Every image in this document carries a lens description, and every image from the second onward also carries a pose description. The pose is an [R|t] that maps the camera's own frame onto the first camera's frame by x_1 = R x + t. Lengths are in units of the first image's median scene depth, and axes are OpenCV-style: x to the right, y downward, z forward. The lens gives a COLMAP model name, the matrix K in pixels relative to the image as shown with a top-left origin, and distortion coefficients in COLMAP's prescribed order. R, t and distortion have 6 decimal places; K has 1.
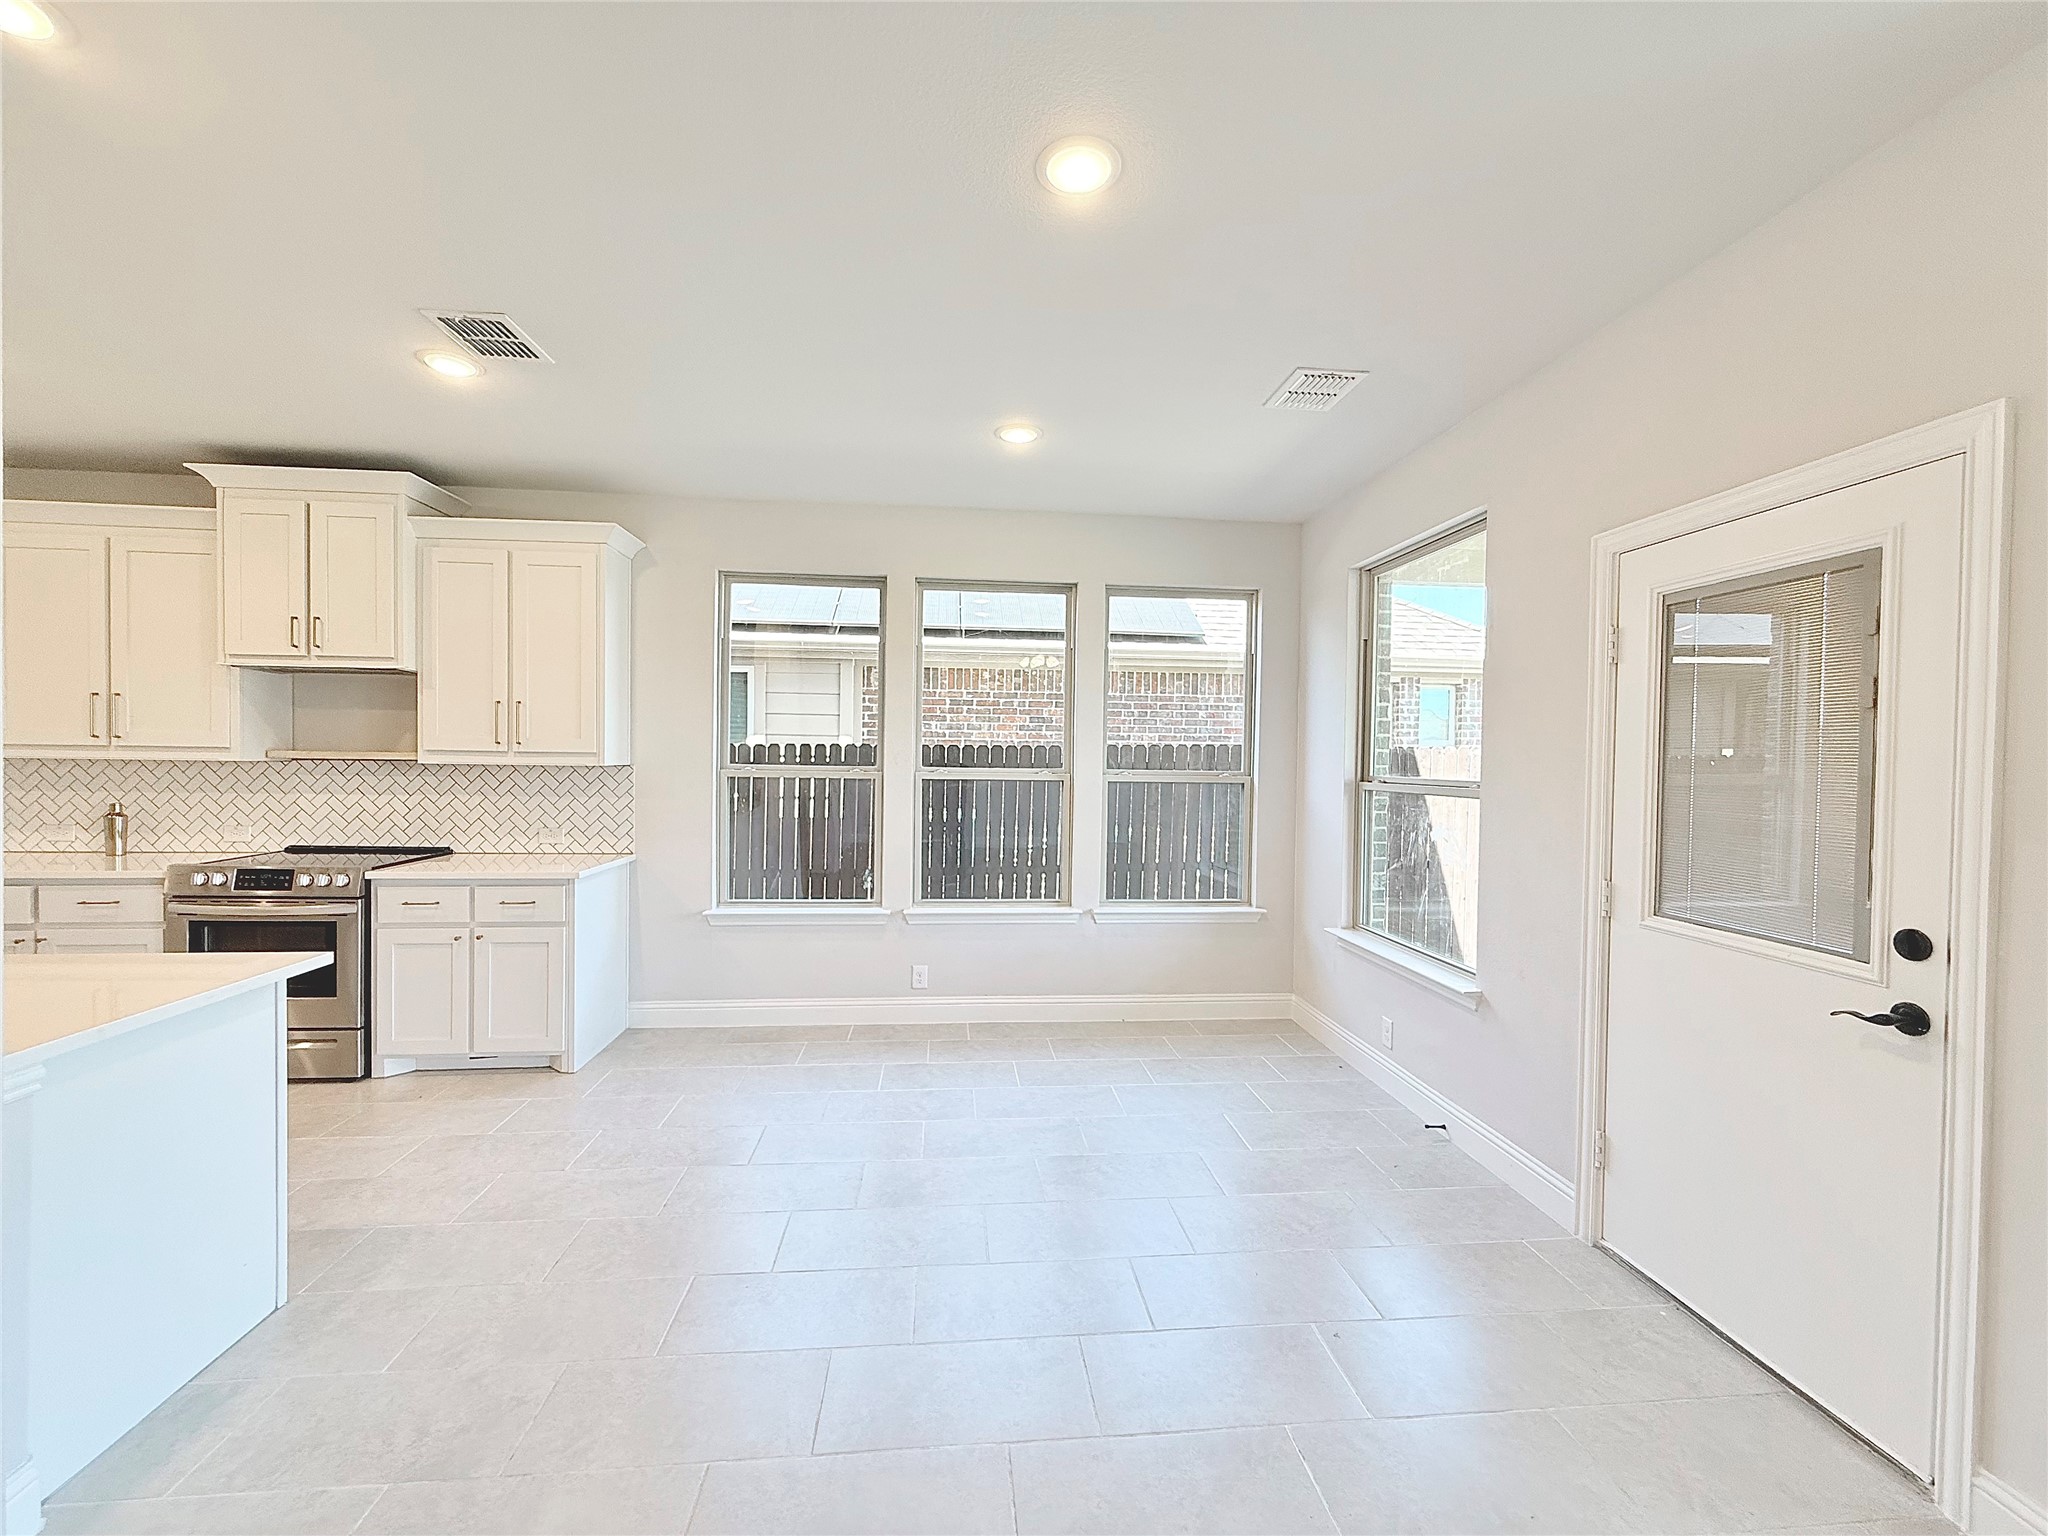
lens RADIAL K [[814.7, 0, 1018.2], [0, 814.7, 772.7], [0, 0, 1]] dist [0.000463, -0.000434]
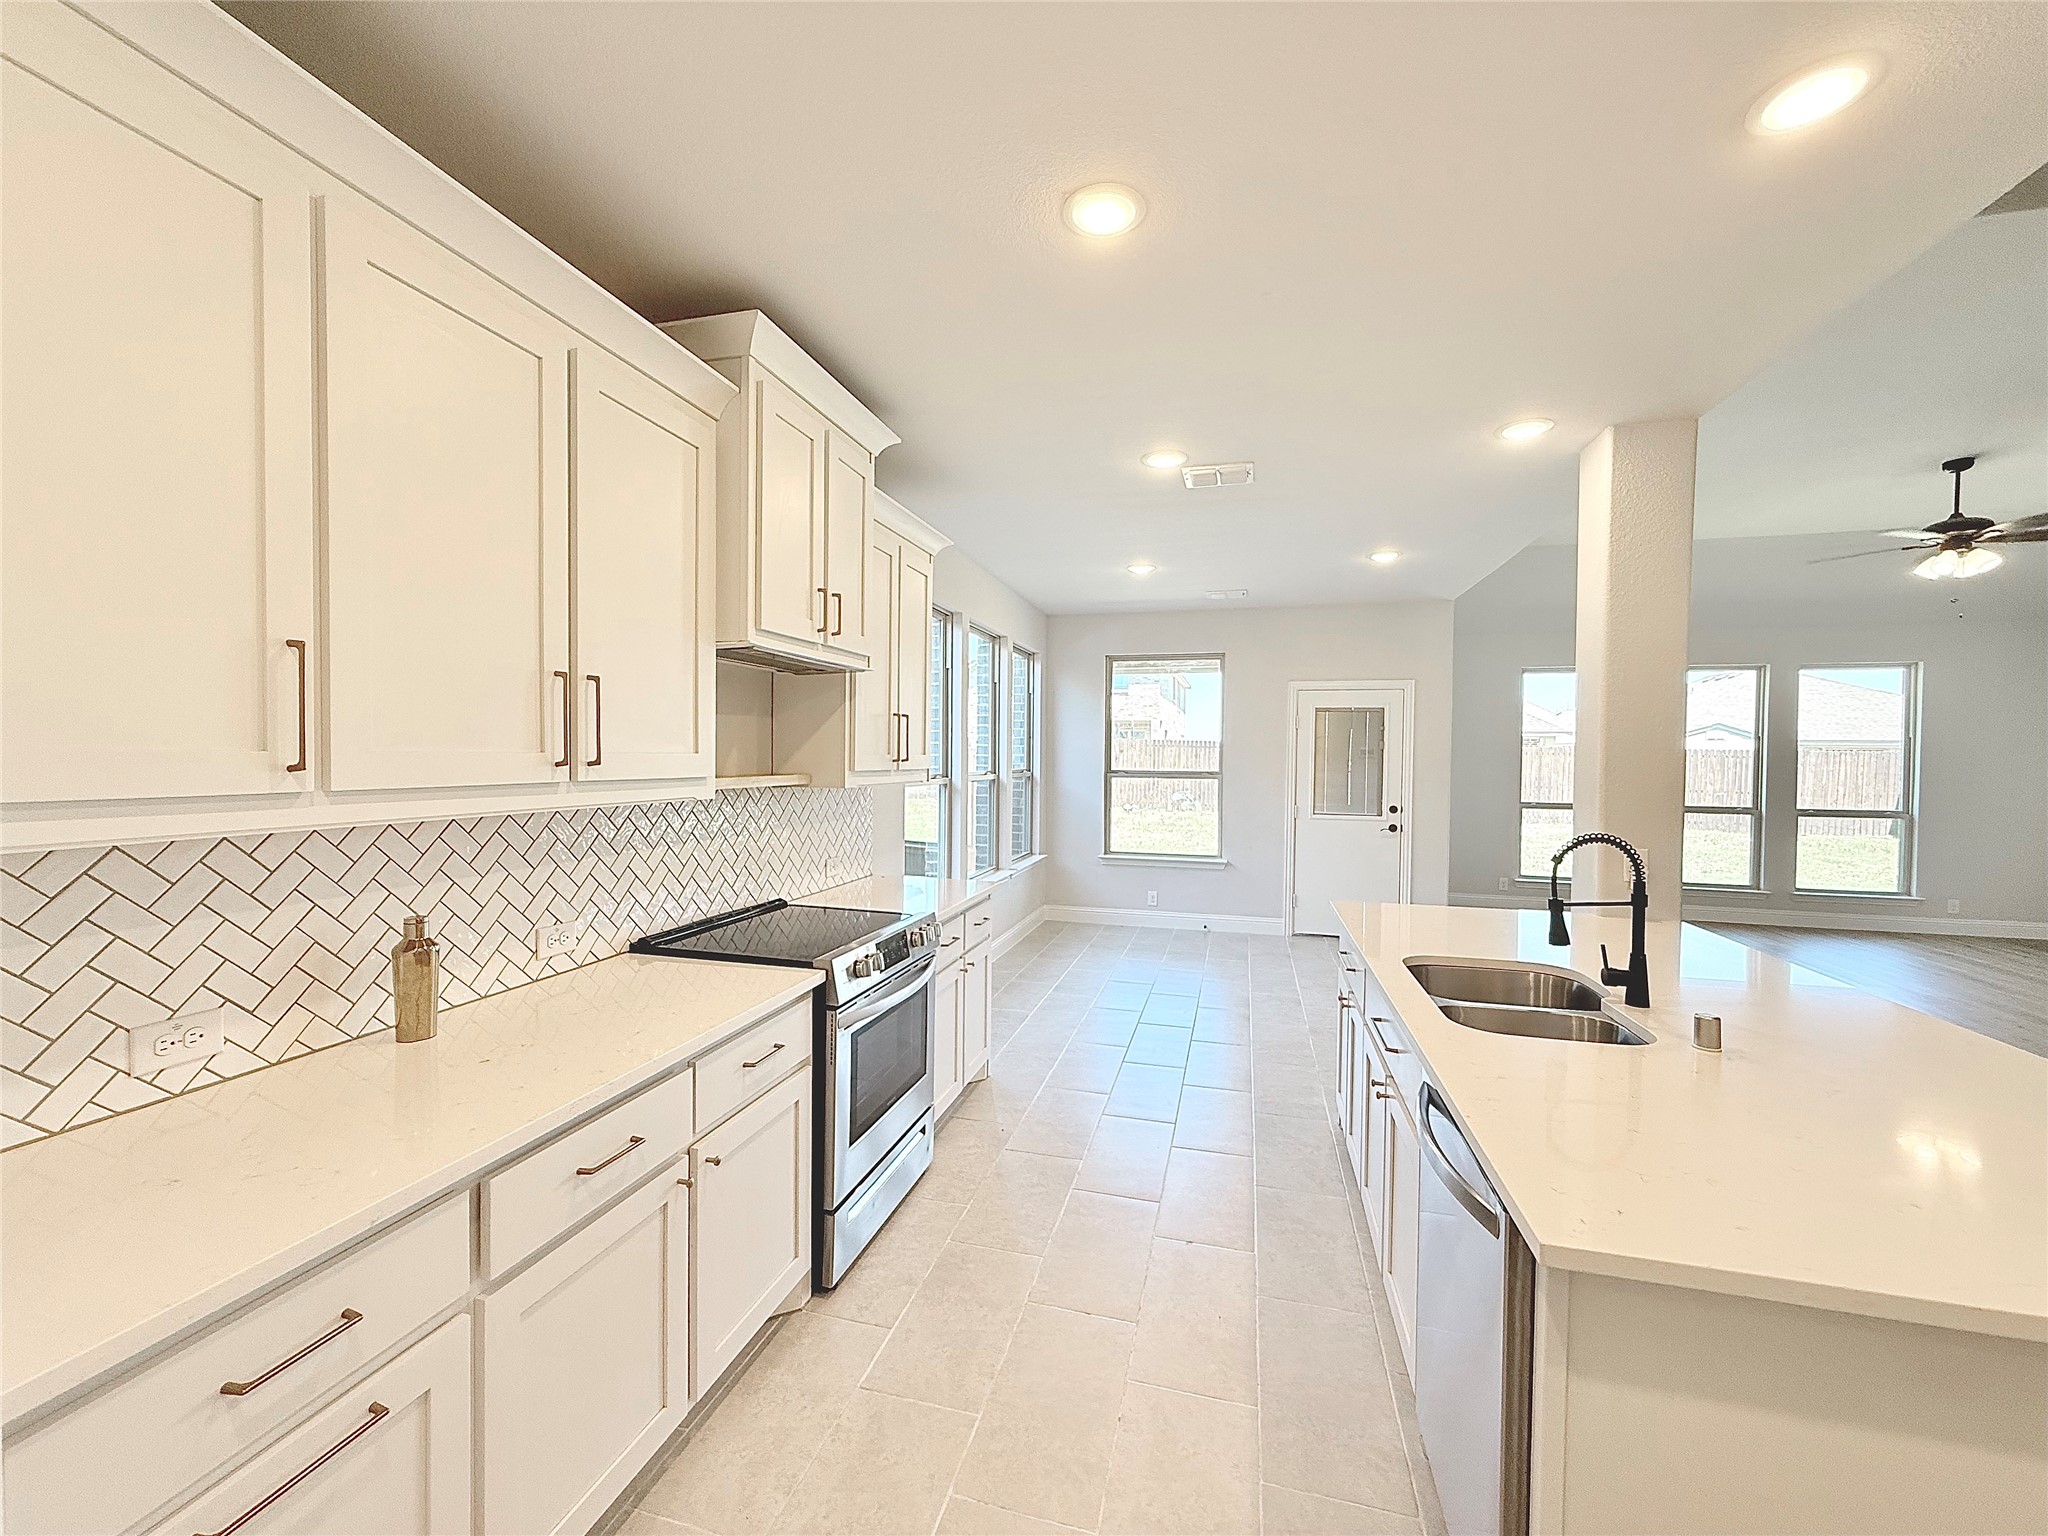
lens RADIAL K [[814.7, 0, 1023.2], [0, 814.7, 768.1], [0, 0, 1]] dist [0.000463, -0.000434]
pose [[0.353825, -0.026853, 0.934926, -1.368202], [0.013530, 0.999630, 0.023591, -0.045886], [-0.935214, 0.004303, 0.354058, 0.537676]]
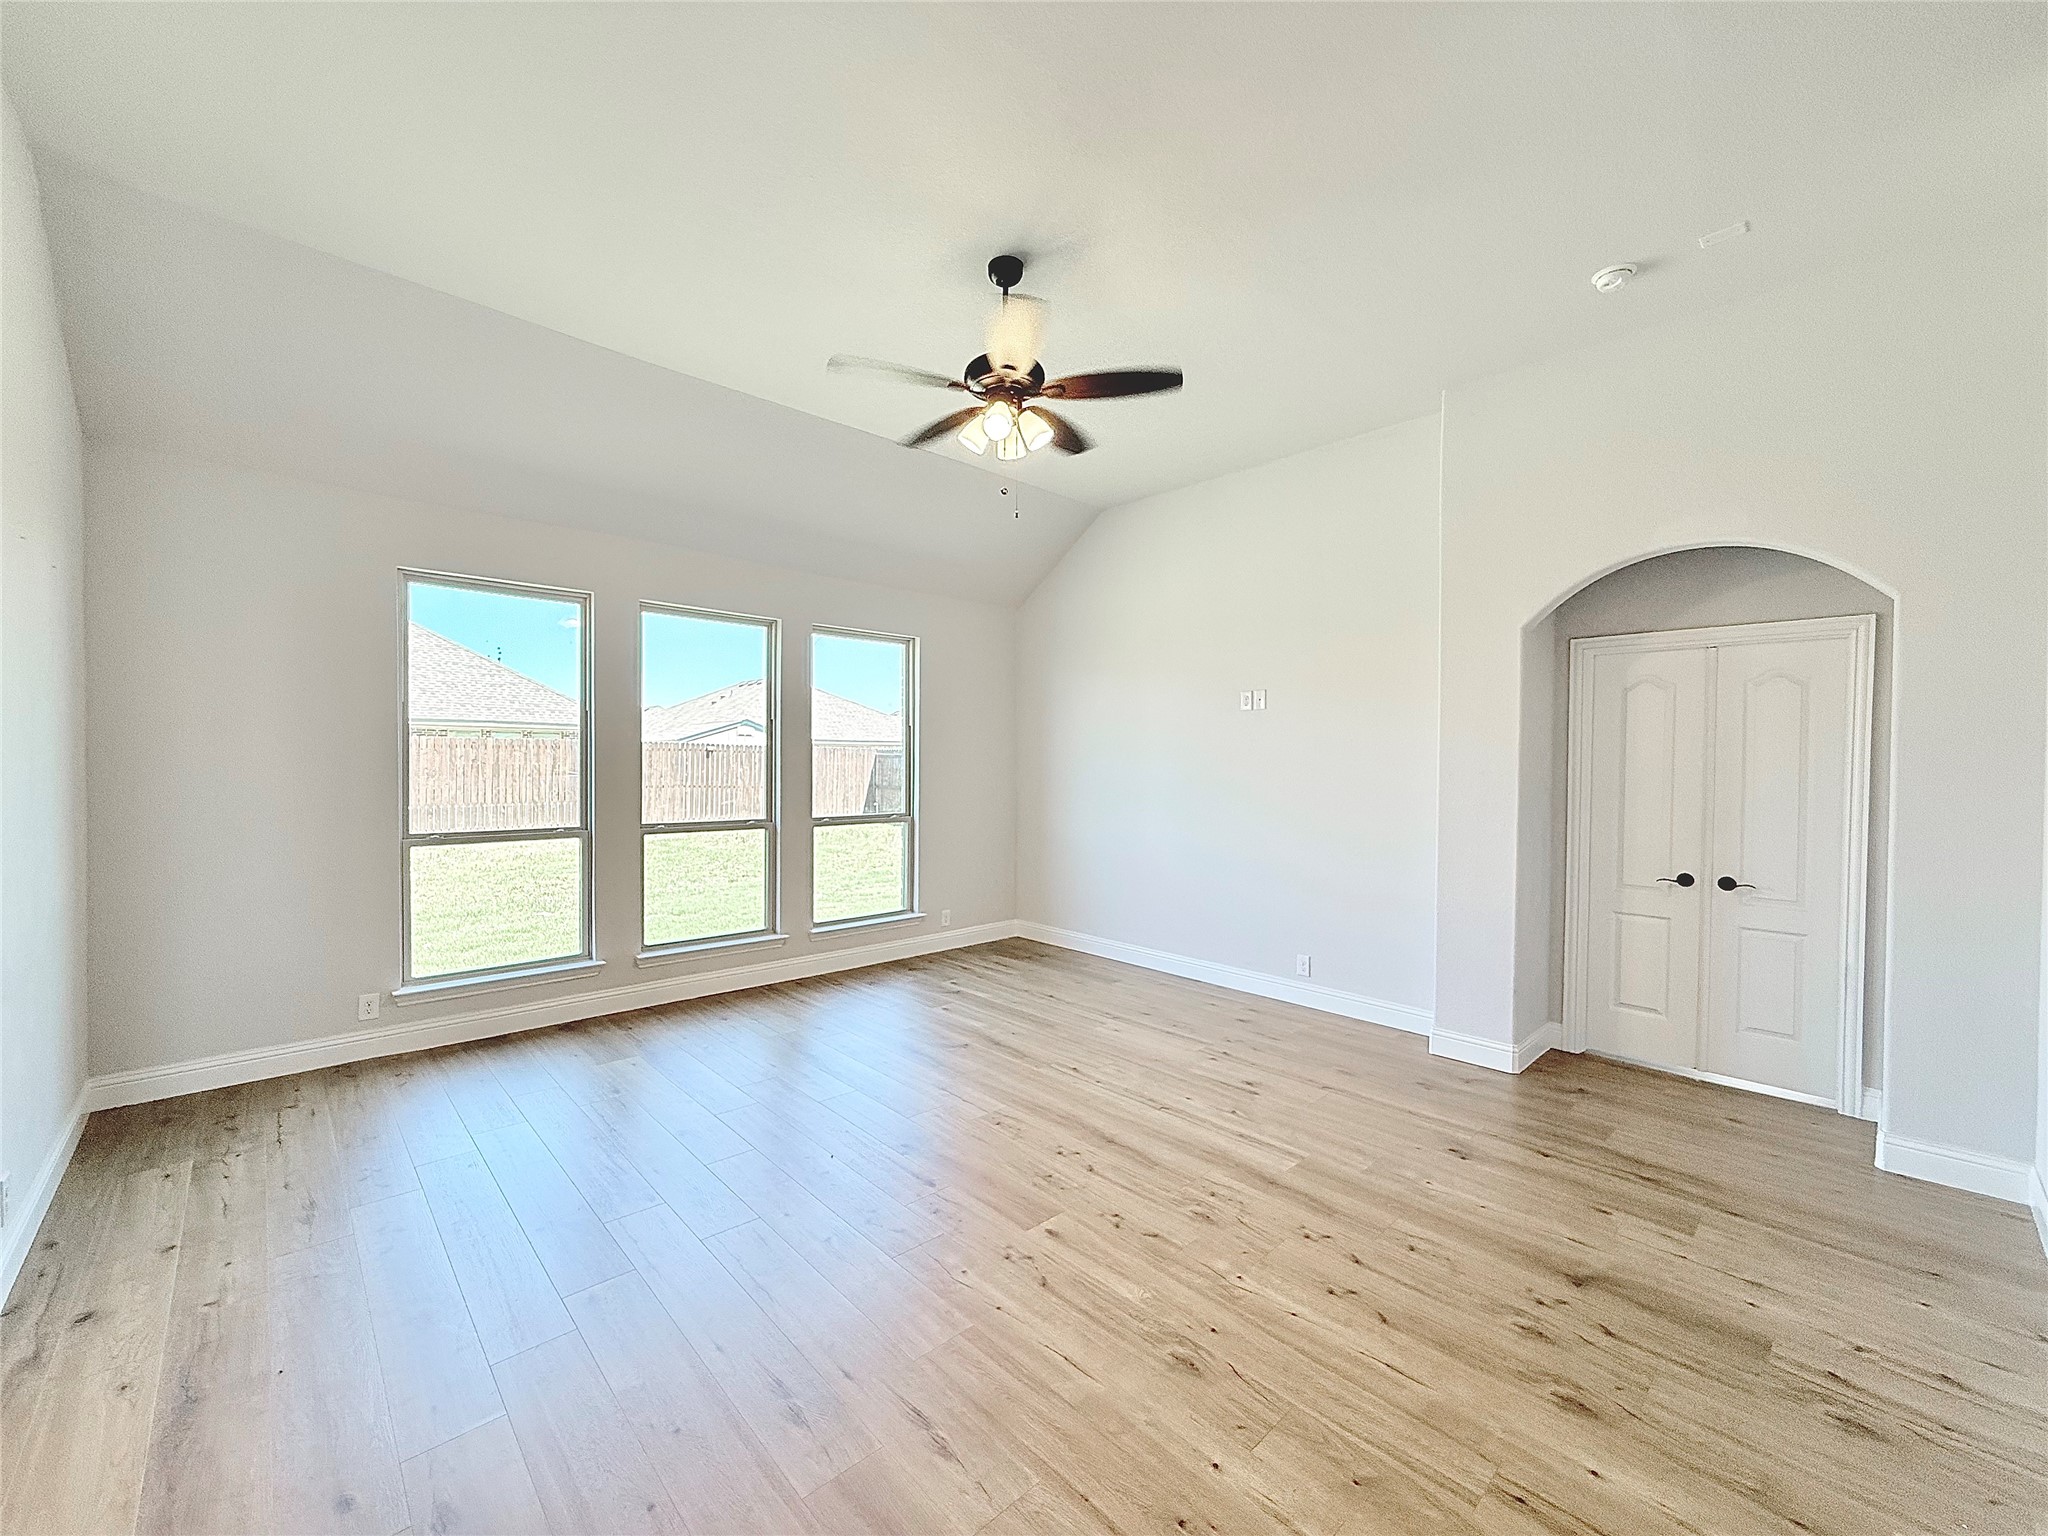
lens RADIAL K [[814.7, 0, 1019.5], [0, 814.7, 773.8], [0, 0, 1]] dist [0.000463, -0.000434]
pose [[-0.612325, -0.033370, 0.789901, -0.307923], [-0.001357, 0.999152, 0.041158, -0.017039], [-0.790605, 0.024131, -0.611851, 0.109784]]
